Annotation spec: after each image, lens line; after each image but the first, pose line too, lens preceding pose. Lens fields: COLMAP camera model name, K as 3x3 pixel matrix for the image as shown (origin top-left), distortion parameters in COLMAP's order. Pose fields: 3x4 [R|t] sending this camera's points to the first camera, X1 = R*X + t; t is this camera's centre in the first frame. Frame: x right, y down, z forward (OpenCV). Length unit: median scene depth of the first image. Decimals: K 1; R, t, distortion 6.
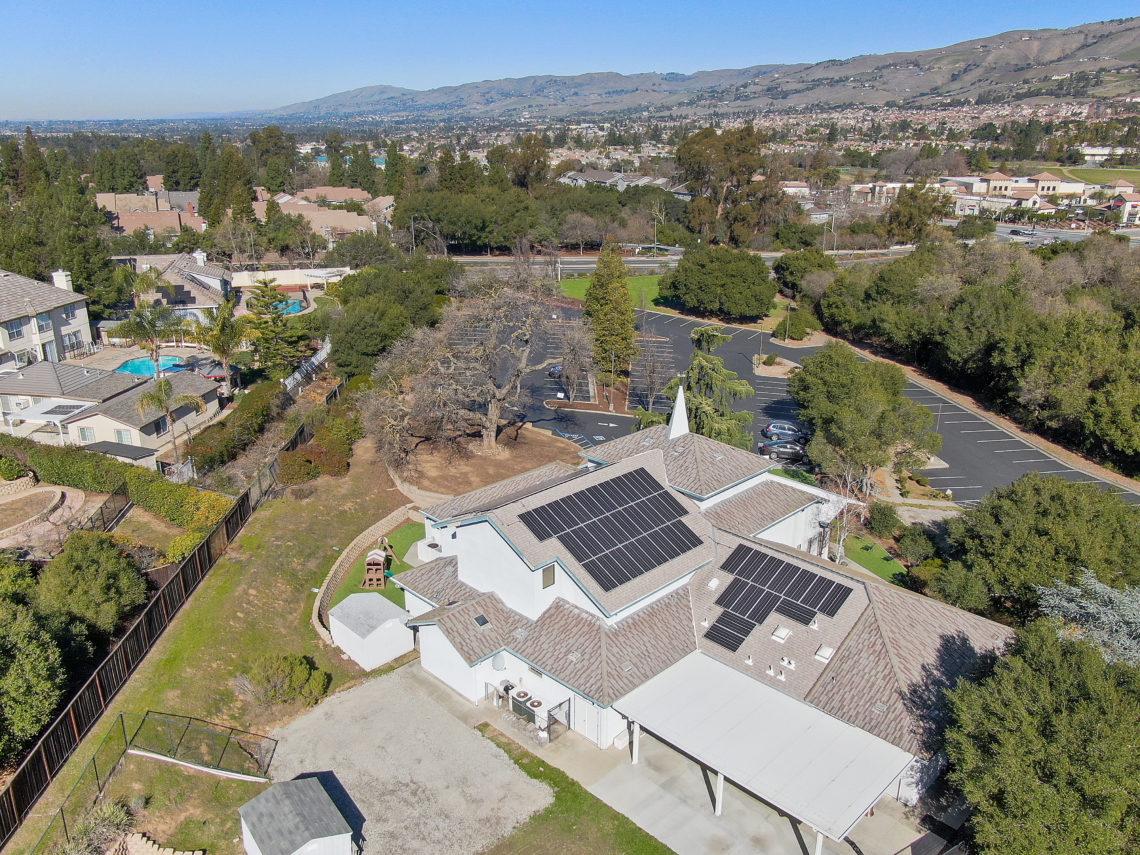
lens RADIAL K [[905.1, 0, 571.7], [0, 905.1, 423.8], [0, 0, 1]] dist [-0.012332, 0.002609]
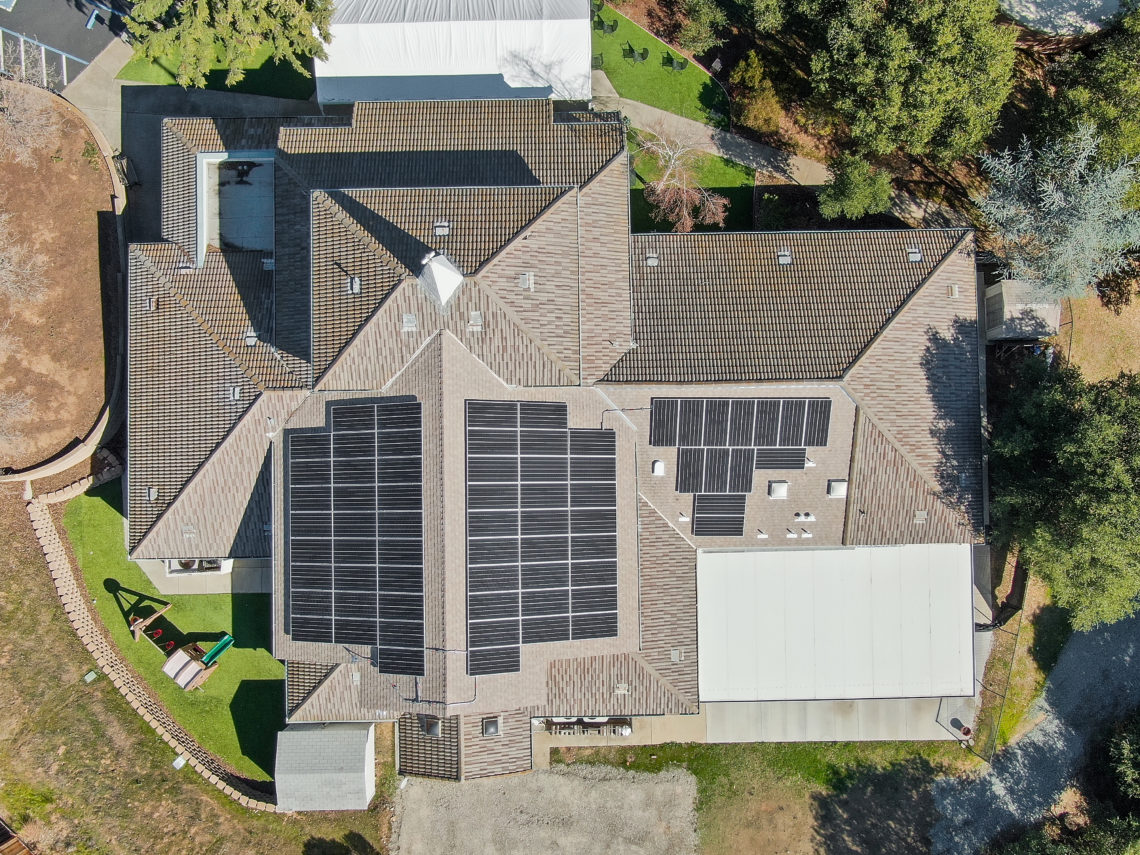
lens RADIAL K [[1082.3, 0, 568.1], [0, 1082.3, 429.0], [0, 0, 1]] dist [-0.001679, 0.000000]
pose [[0.695642, -0.717704, 0.031352, 0.048642], [0.236861, 0.270344, 0.933172, -0.334627], [-0.678218, -0.641728, 0.358059, 0.366610]]
